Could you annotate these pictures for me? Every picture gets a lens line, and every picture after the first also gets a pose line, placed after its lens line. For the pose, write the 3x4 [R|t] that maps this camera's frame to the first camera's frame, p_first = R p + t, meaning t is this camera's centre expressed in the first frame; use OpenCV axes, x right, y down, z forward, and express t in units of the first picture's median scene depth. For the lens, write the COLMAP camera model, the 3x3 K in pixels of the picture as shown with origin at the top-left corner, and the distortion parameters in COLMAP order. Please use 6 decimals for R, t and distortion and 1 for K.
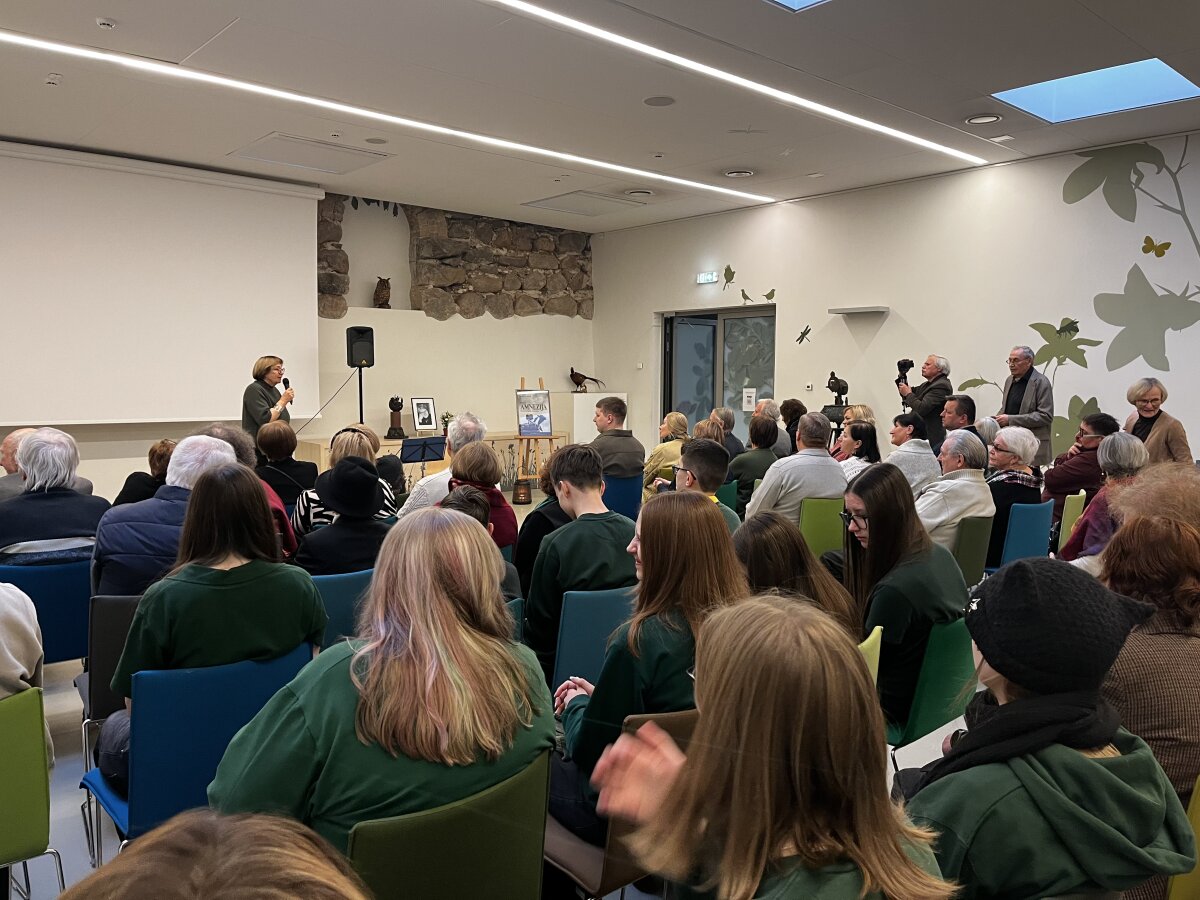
lens RADIAL K [[890.6, 0, 600.0], [0, 890.6, 450.0], [0, 0, 1]] dist [0.027917, -0.008442]
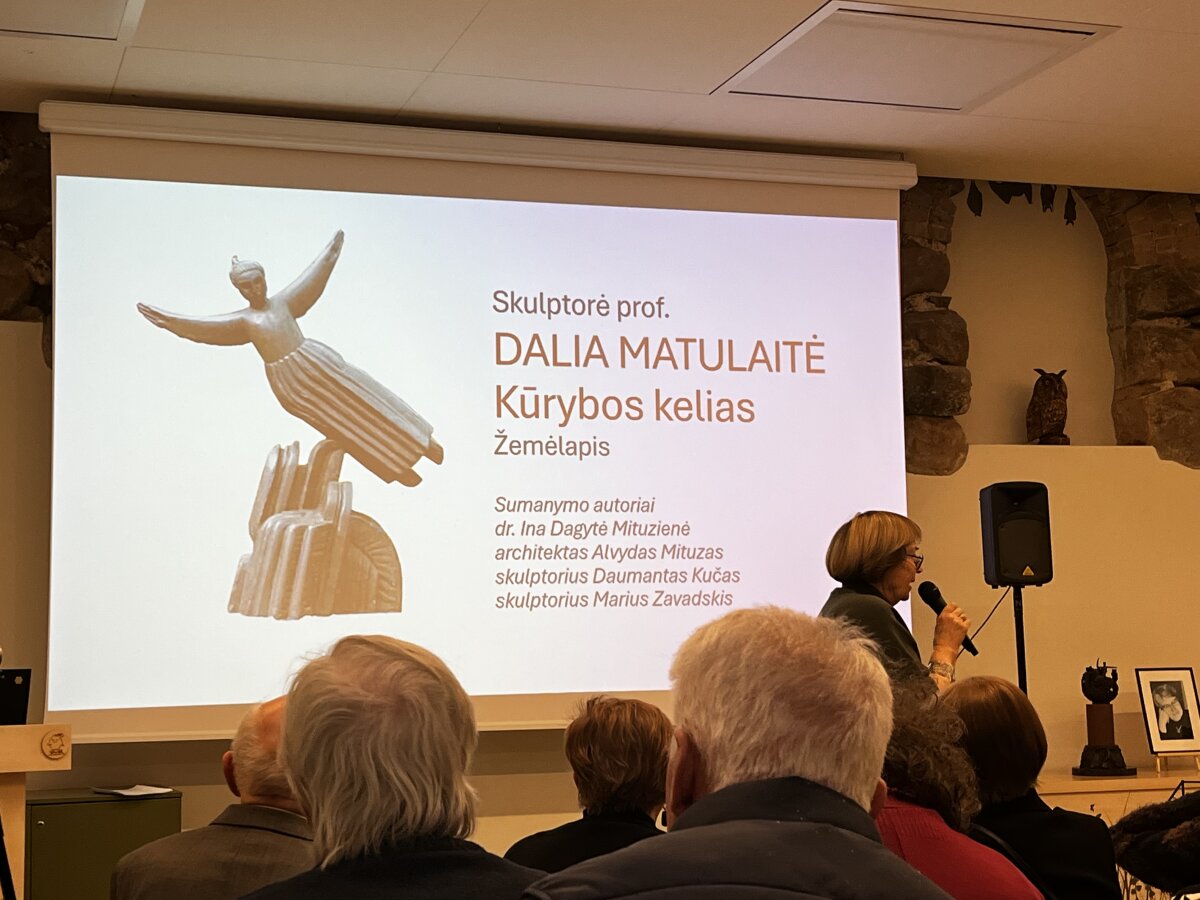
lens RADIAL K [[1926.5, 0, 592.2], [0, 1926.5, 429.8], [0, 0, 1]] dist [0.096862, -0.250316]
pose [[0.916595, -0.069659, -0.393702, -0.087060], [-0.008679, 0.981007, -0.193780, 0.004722], [0.399723, 0.181035, 0.898581, 0.132714]]
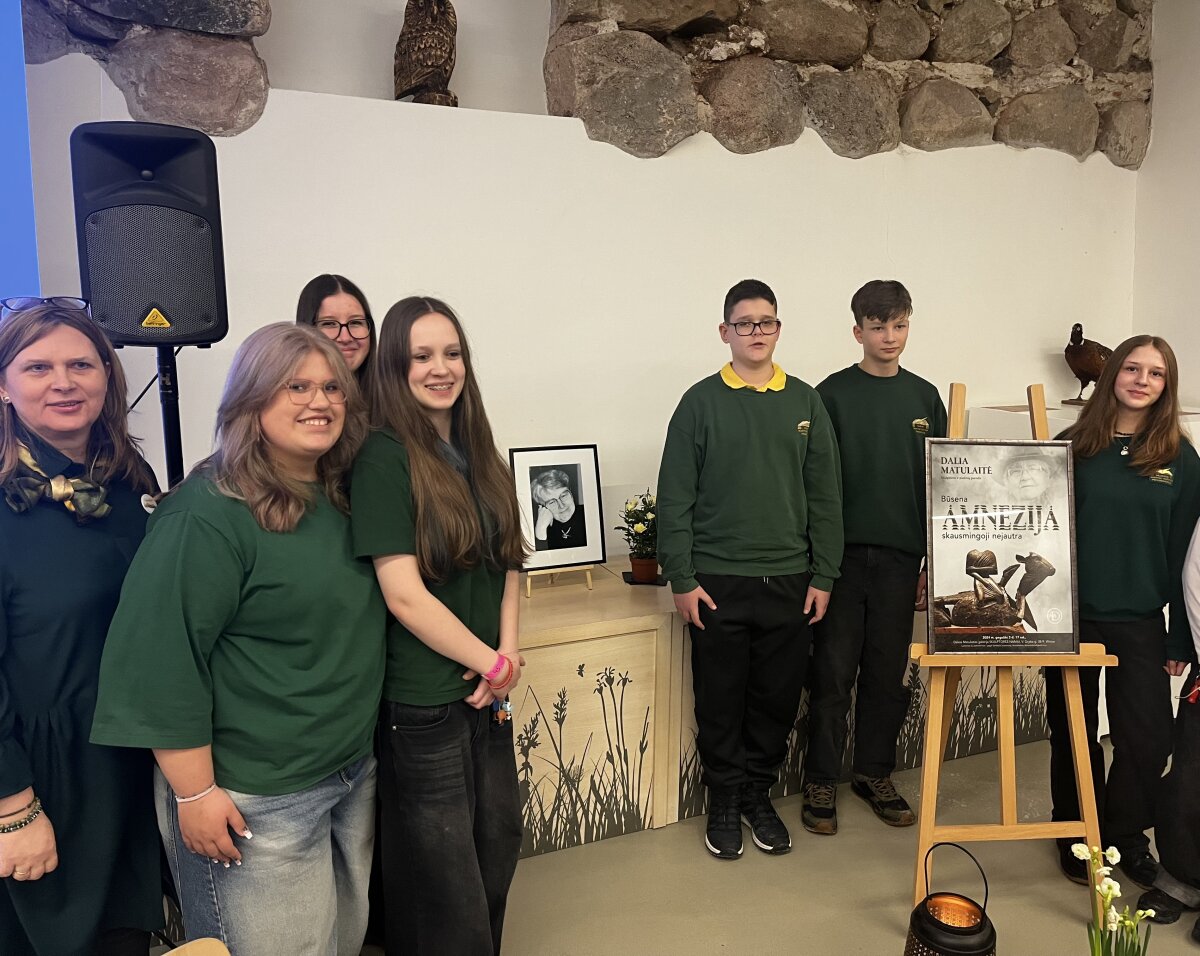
lens RADIAL K [[984.8, 0, 650.6], [0, 984.8, 481.1], [0, 0, 1]] dist [0.083611, -0.108762]
pose [[0.965674, 0.058236, -0.253145, -0.092902], [-0.033506, 0.994329, 0.100928, -0.076674], [0.257587, -0.088981, 0.962149, 0.701154]]
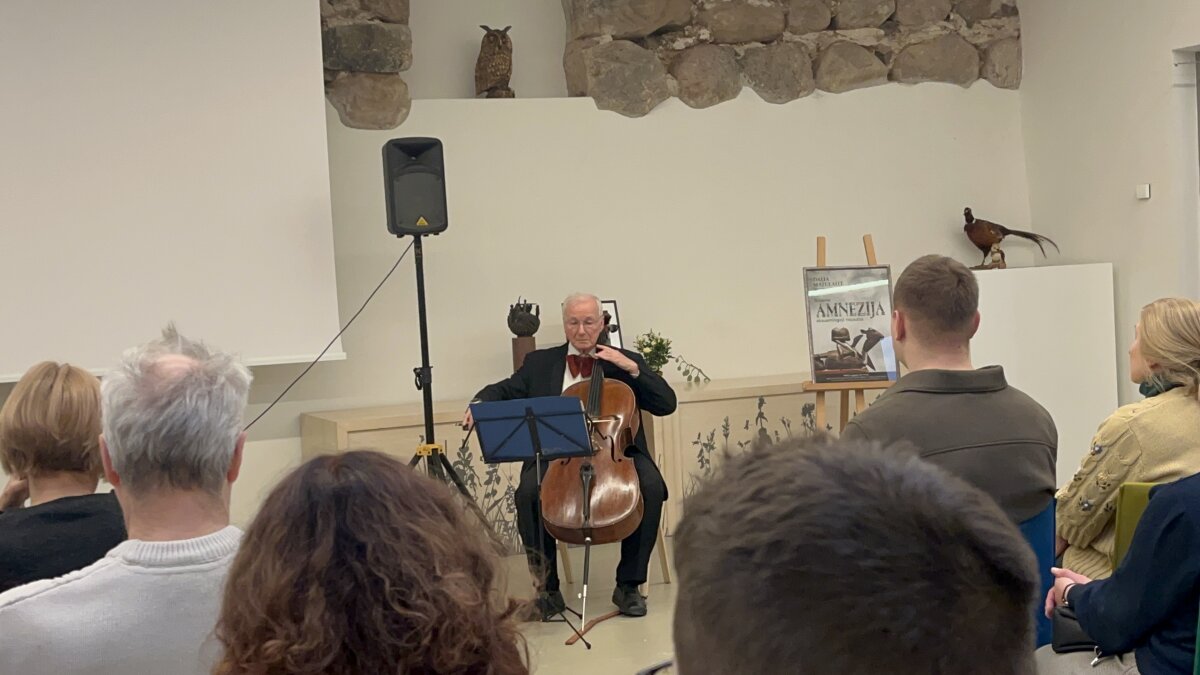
lens RADIAL K [[1751.9, 0, 600.0], [0, 1751.9, 337.5], [0, 0, 1]] dist [0.142891, -0.084062]
pose [[0.955891, -0.043799, -0.290437, 0.044016], [0.033340, 0.998608, -0.040865, -0.007187], [0.291822, 0.029379, 0.956021, 0.204944]]
